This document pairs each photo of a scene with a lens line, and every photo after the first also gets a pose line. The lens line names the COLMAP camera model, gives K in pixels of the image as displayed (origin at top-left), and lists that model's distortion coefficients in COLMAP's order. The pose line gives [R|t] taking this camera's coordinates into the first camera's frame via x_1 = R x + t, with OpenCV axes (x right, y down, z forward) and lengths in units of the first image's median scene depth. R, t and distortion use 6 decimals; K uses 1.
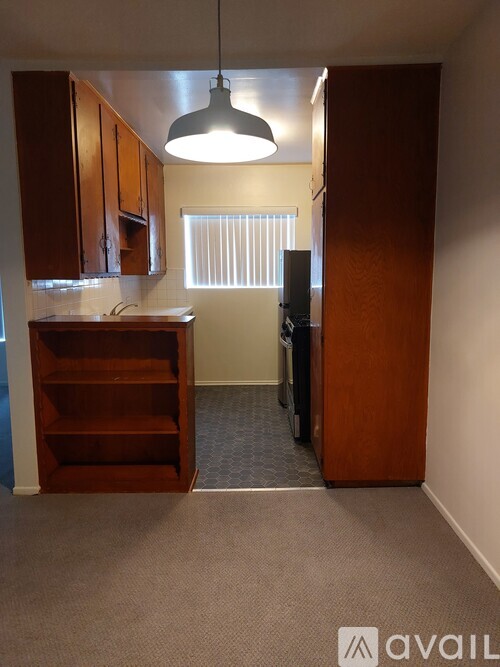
lens RADIAL K [[475.1, 0, 250.0], [0, 475.1, 333.5], [0, 0, 1]] dist [0.038317, -0.007455]
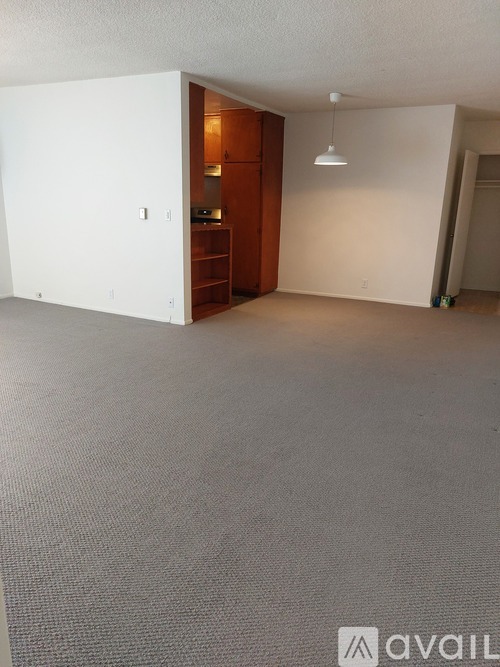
lens RADIAL K [[481.3, 0, 258.8], [0, 481.3, 334.2], [0, 0, 1]] dist [0.041193, -0.001025]
pose [[0.441034, -0.221248, 0.869792, -1.934425], [0.087486, 0.975121, 0.203680, 0.023965], [-0.893216, -0.013735, 0.449418, -0.046843]]
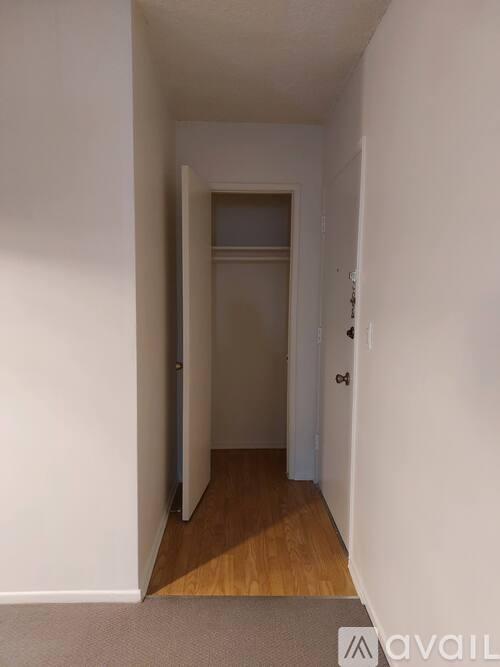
lens RADIAL K [[475.1, 0, 250.0], [0, 475.1, 333.5], [0, 0, 1]] dist [0.038317, -0.007455]
pose [[-0.035828, -0.095630, 0.994772, -0.323508], [0.118552, 0.987976, 0.099247, -0.025783], [-0.992301, 0.121488, -0.024060, 0.053140]]
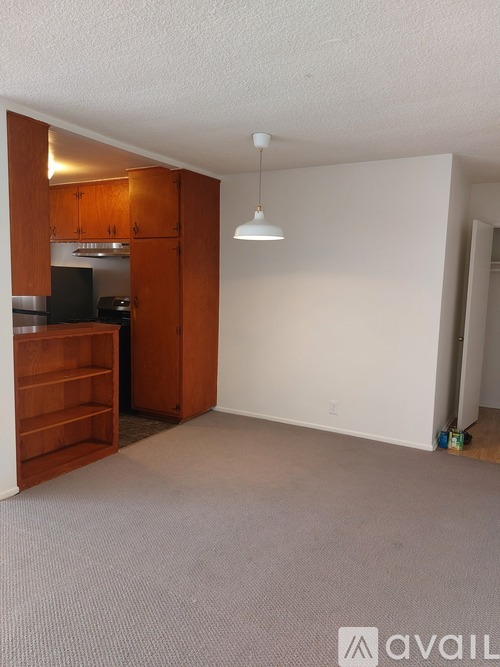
lens RADIAL K [[475.1, 0, 250.0], [0, 475.1, 333.5], [0, 0, 1]] dist [0.038317, -0.007455]
pose [[0.495468, -0.079214, 0.865007, -1.090433], [0.083718, 0.995552, 0.043216, -0.027497], [-0.864582, 0.051004, 0.499896, -0.009167]]
